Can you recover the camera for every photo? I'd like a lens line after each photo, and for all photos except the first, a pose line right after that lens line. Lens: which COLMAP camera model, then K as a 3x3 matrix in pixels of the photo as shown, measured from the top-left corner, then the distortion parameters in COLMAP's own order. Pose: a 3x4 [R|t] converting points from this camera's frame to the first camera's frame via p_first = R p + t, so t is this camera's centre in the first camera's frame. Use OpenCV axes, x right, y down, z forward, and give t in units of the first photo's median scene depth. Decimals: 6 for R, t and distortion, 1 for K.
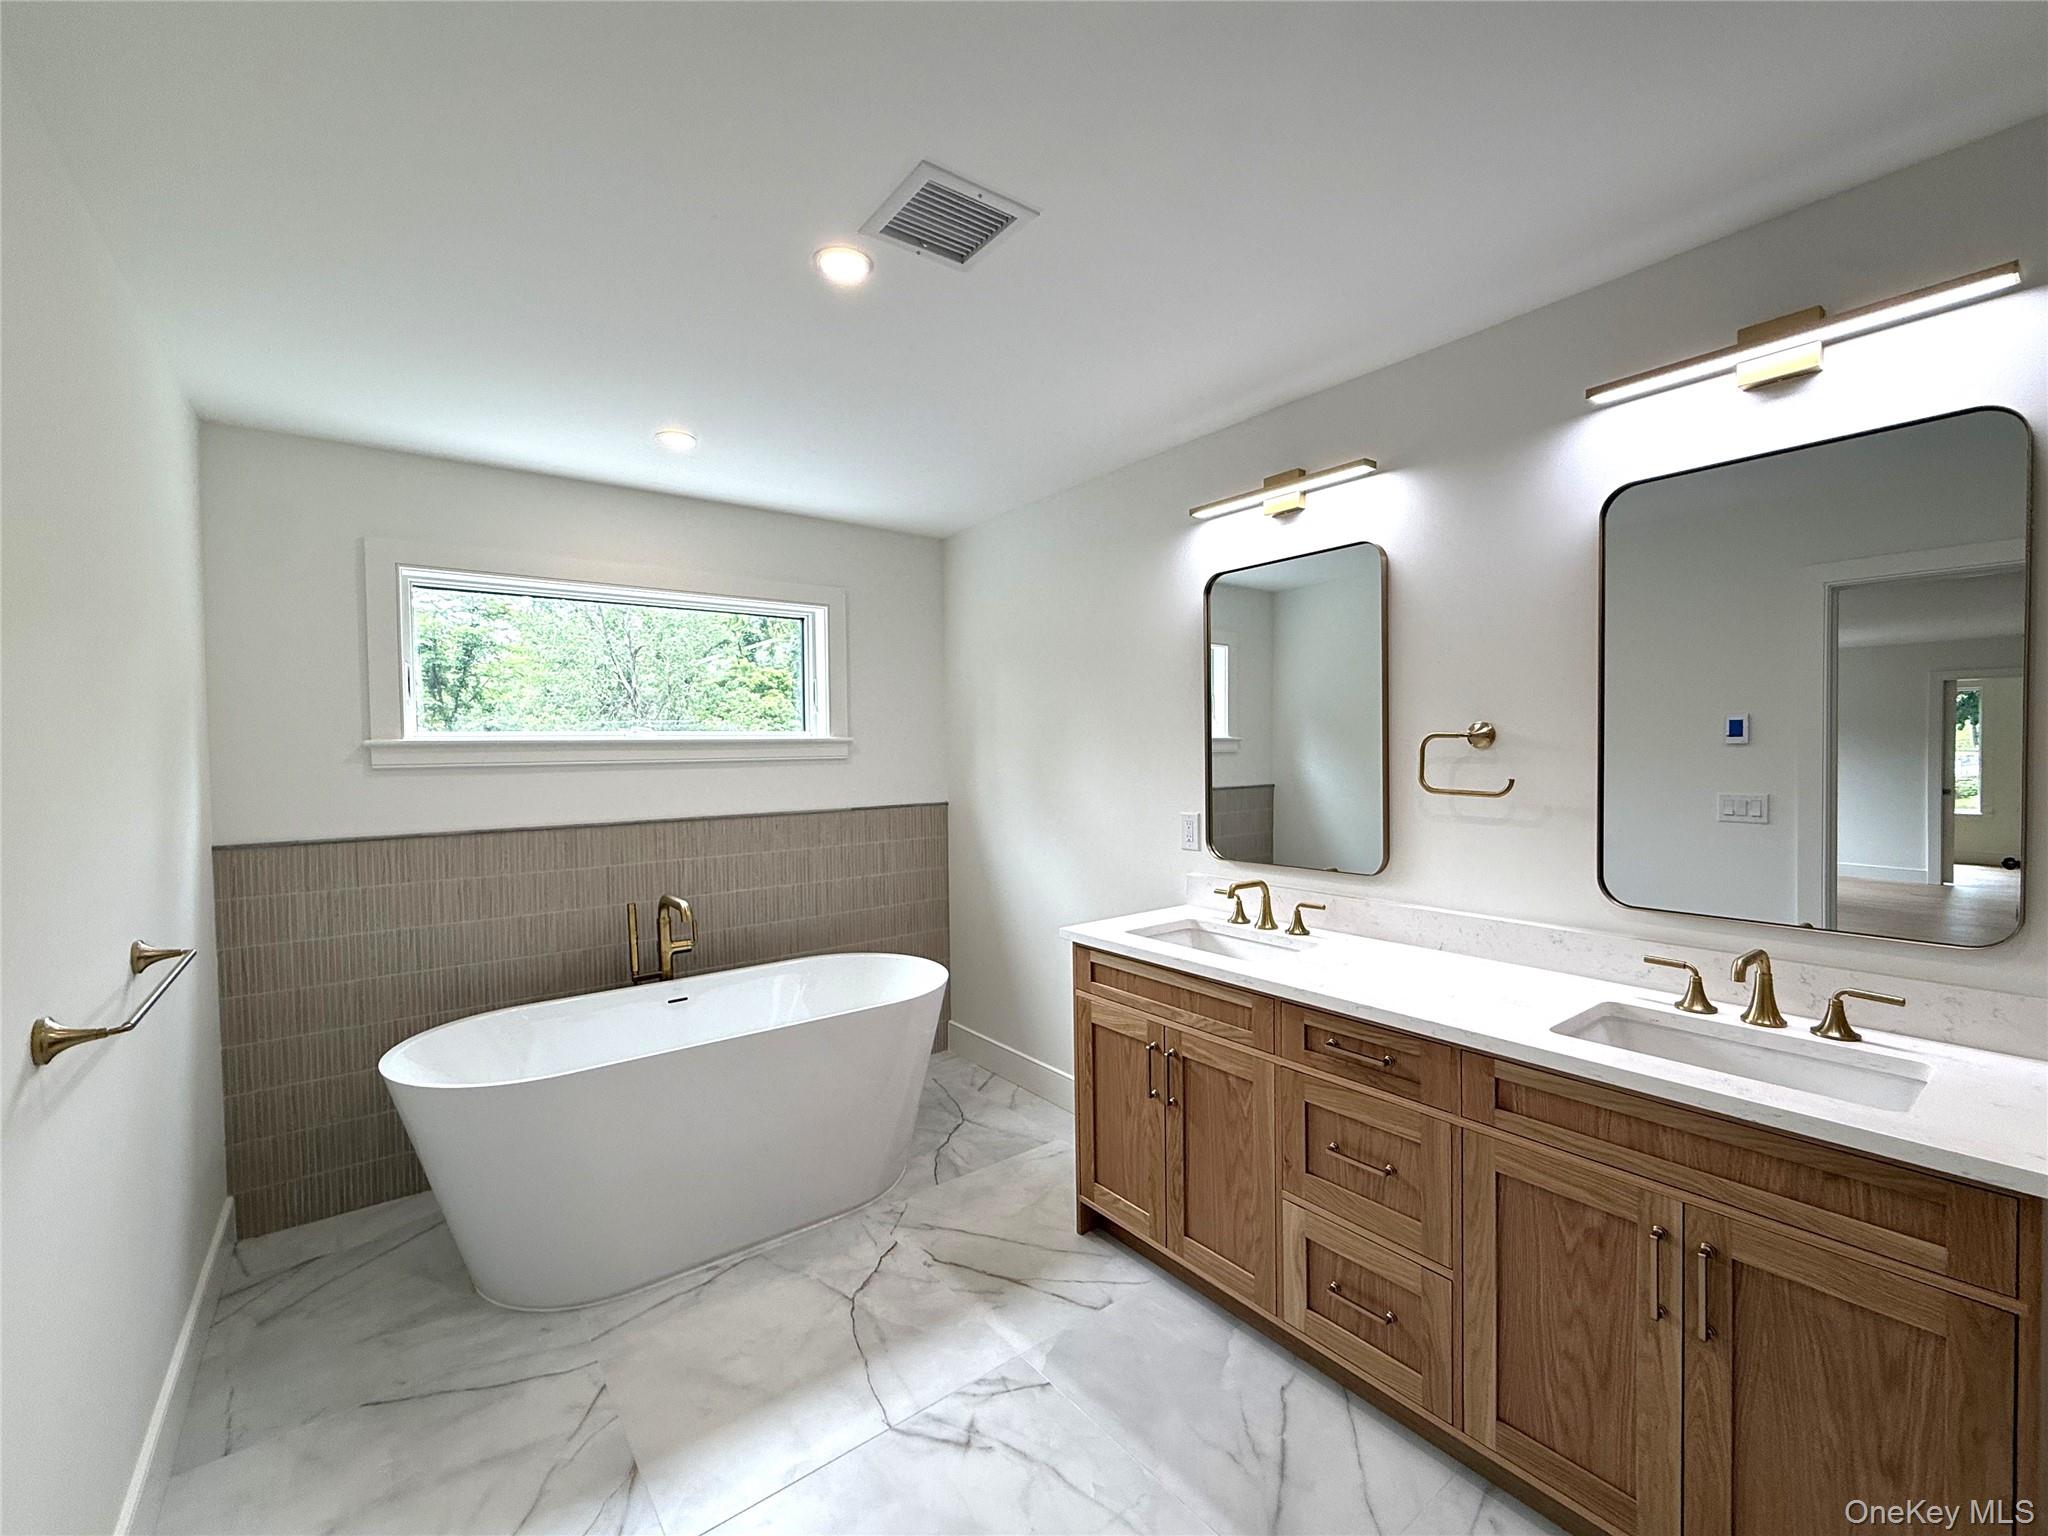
lens RADIAL K [[831.8, 0, 1024.0], [0, 831.8, 768.0], [0, 0, 1]] dist [0.002239, 0.000633]
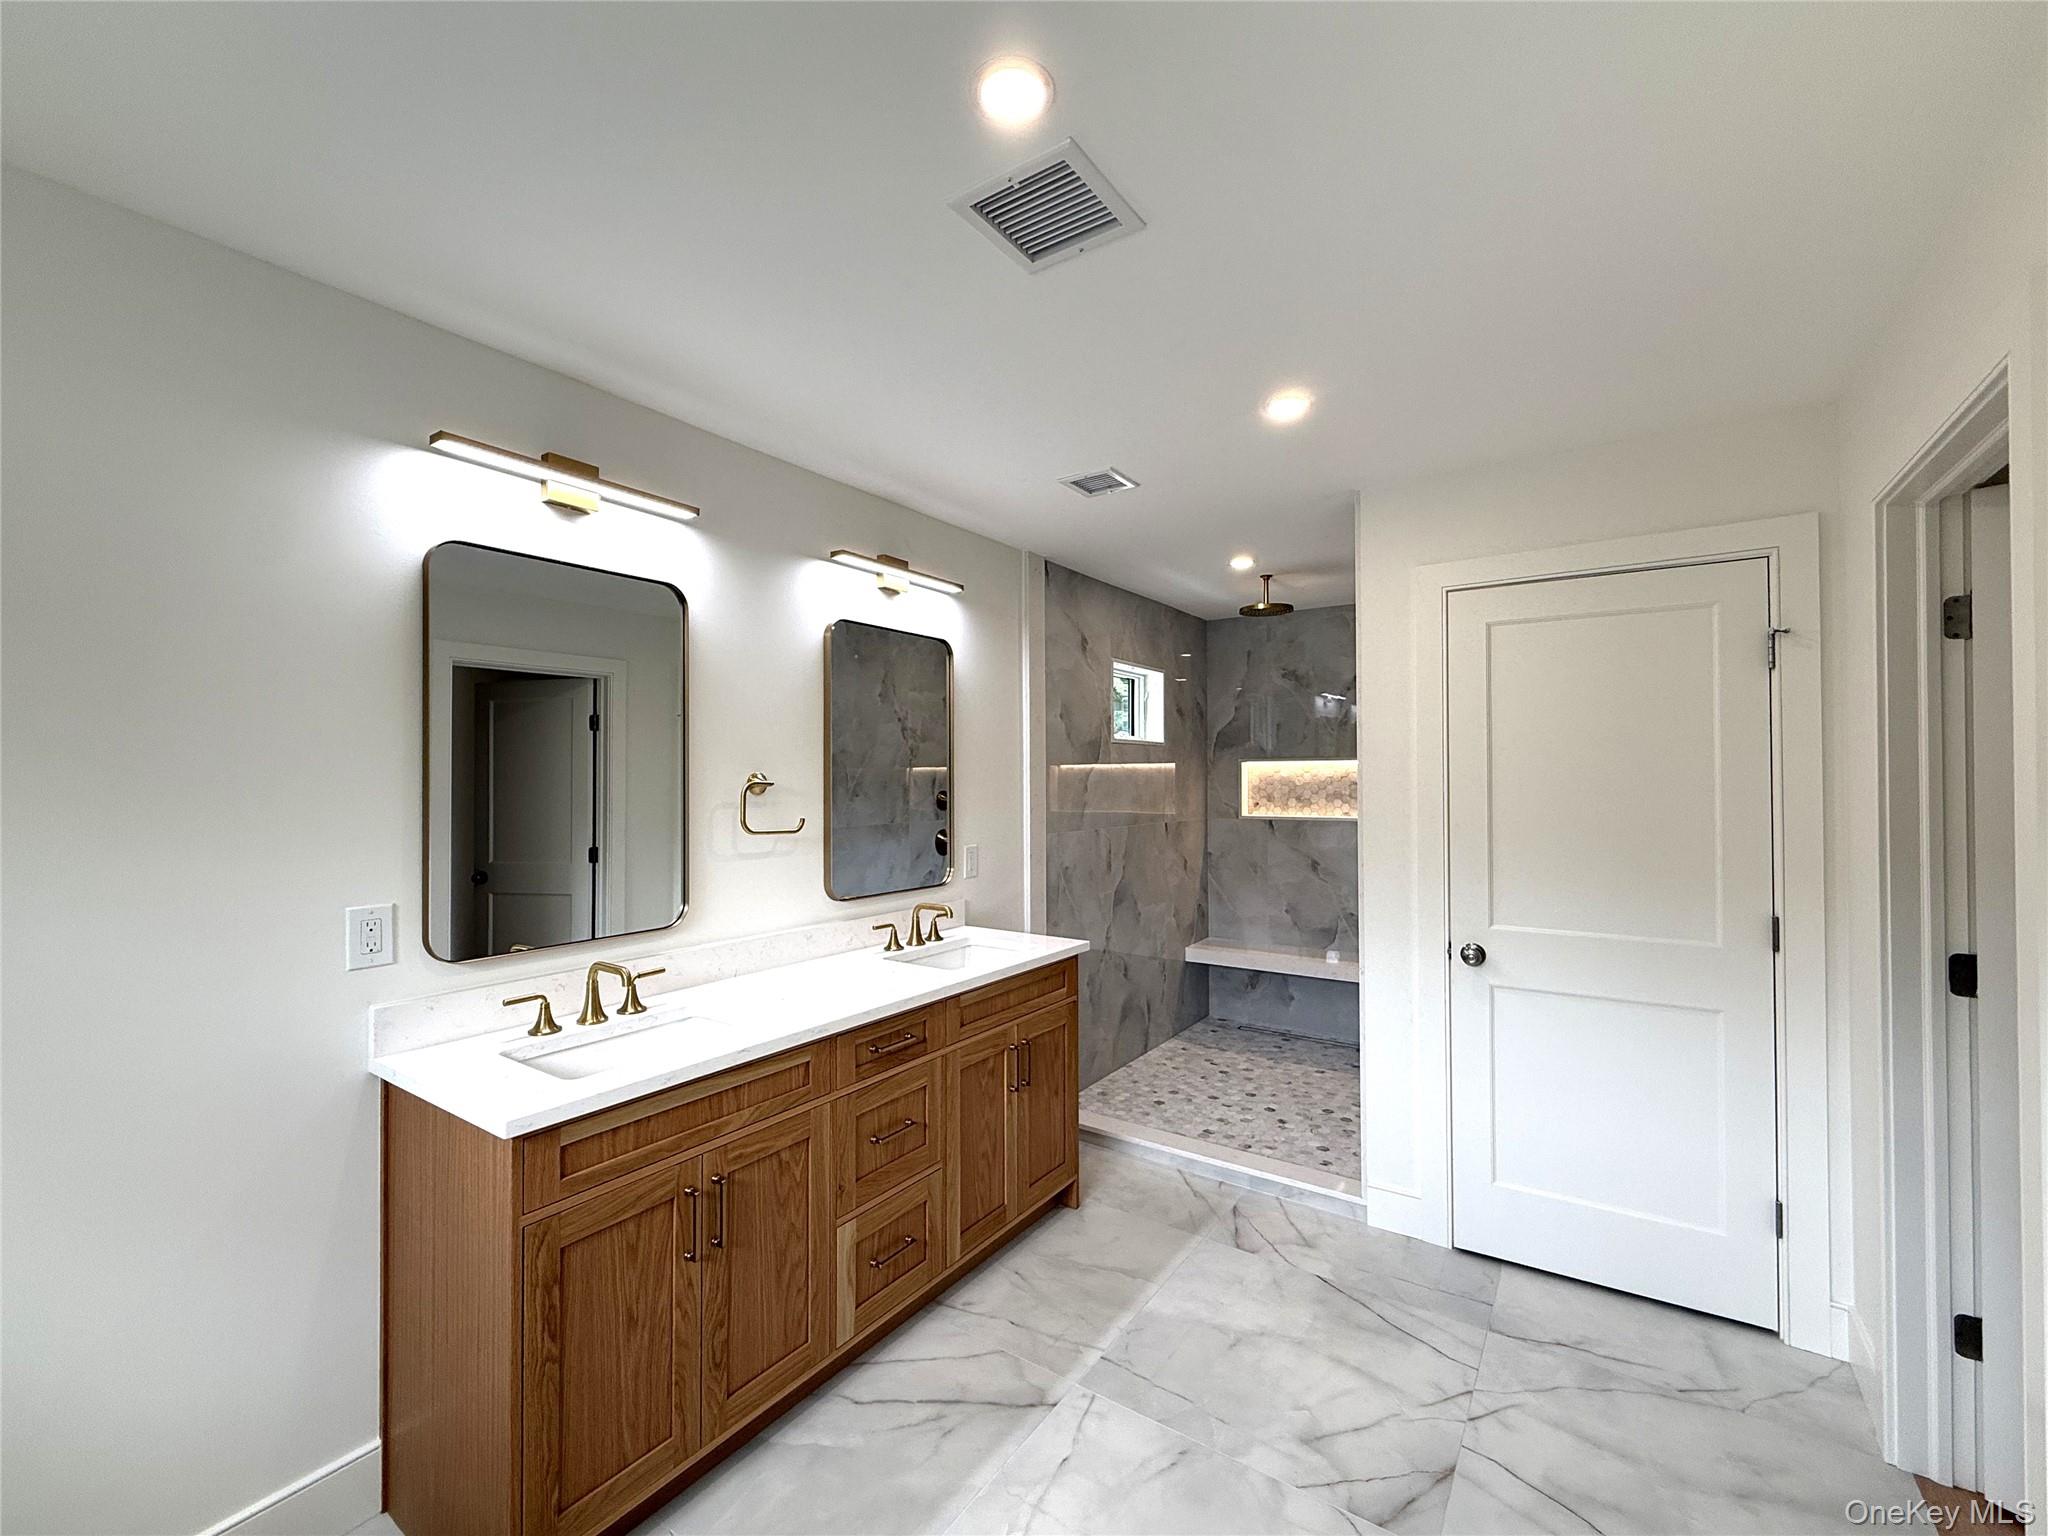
lens RADIAL K [[831.8, 0, 1024.0], [0, 831.8, 768.0], [0, 0, 1]] dist [0.002239, 0.000633]
pose [[-0.279204, 0.026588, 0.959864, -0.775051], [0.029099, 0.999392, -0.019218, -0.030491], [-0.959791, 0.022565, -0.279807, 1.065968]]
